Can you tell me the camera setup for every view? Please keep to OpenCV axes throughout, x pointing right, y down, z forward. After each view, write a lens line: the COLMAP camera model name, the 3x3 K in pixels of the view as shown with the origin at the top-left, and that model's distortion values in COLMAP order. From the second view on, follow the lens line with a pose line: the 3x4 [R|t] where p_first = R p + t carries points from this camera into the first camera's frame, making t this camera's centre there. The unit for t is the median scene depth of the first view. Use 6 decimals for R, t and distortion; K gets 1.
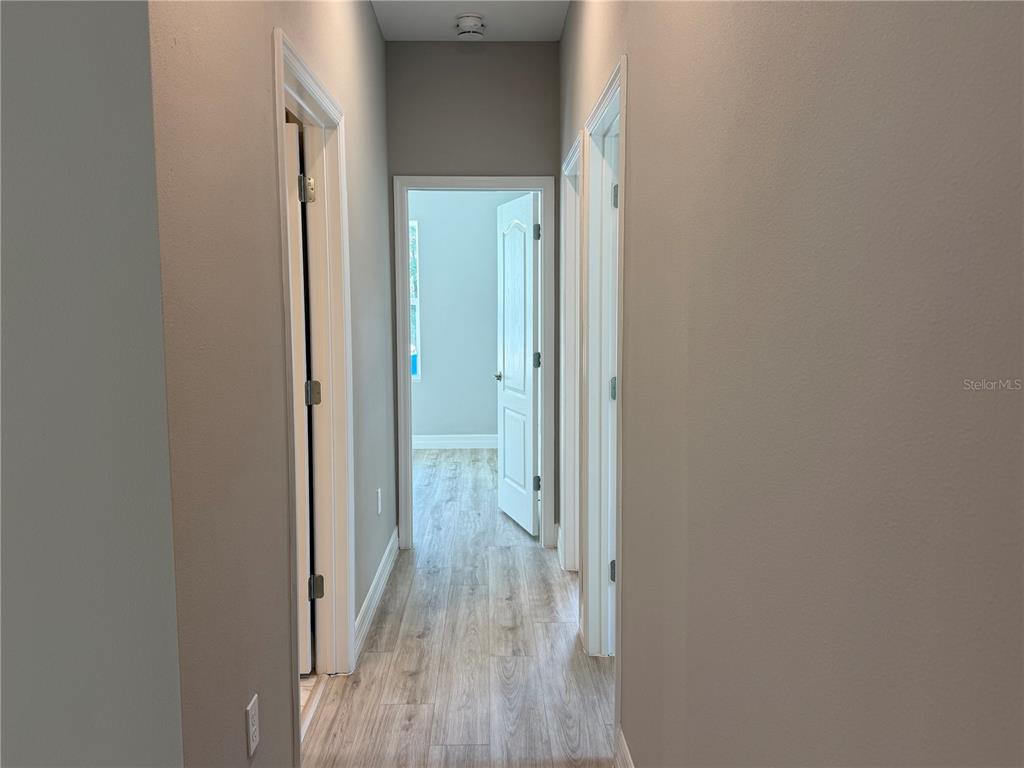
lens RADIAL K [[872.5, 0, 512.6], [0, 872.5, 385.2], [0, 0, 1]] dist [0.076893, -0.009169]
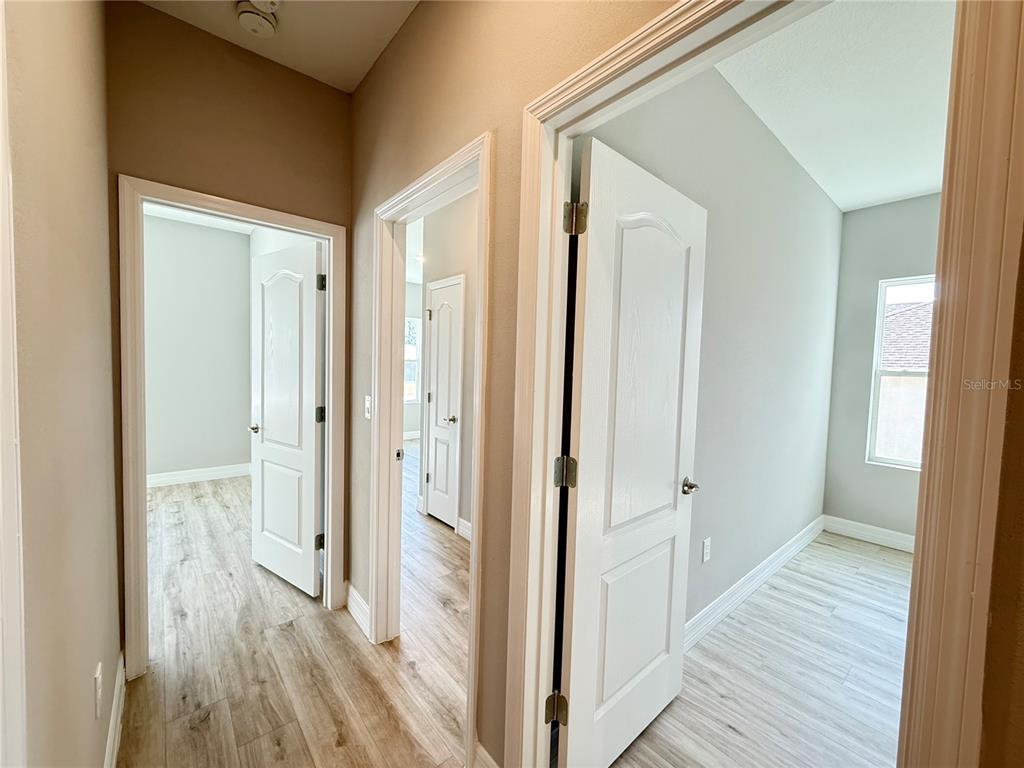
lens RADIAL K [[408.7, 0, 509.3], [0, 408.7, 386.5], [0, 0, 1]] dist [-0.000360, 0.000025]
pose [[0.775945, -0.001751, 0.630798, -0.095055], [0.025021, 0.999295, -0.028004, -0.042579], [-0.630304, 0.037513, 0.775442, 0.519499]]
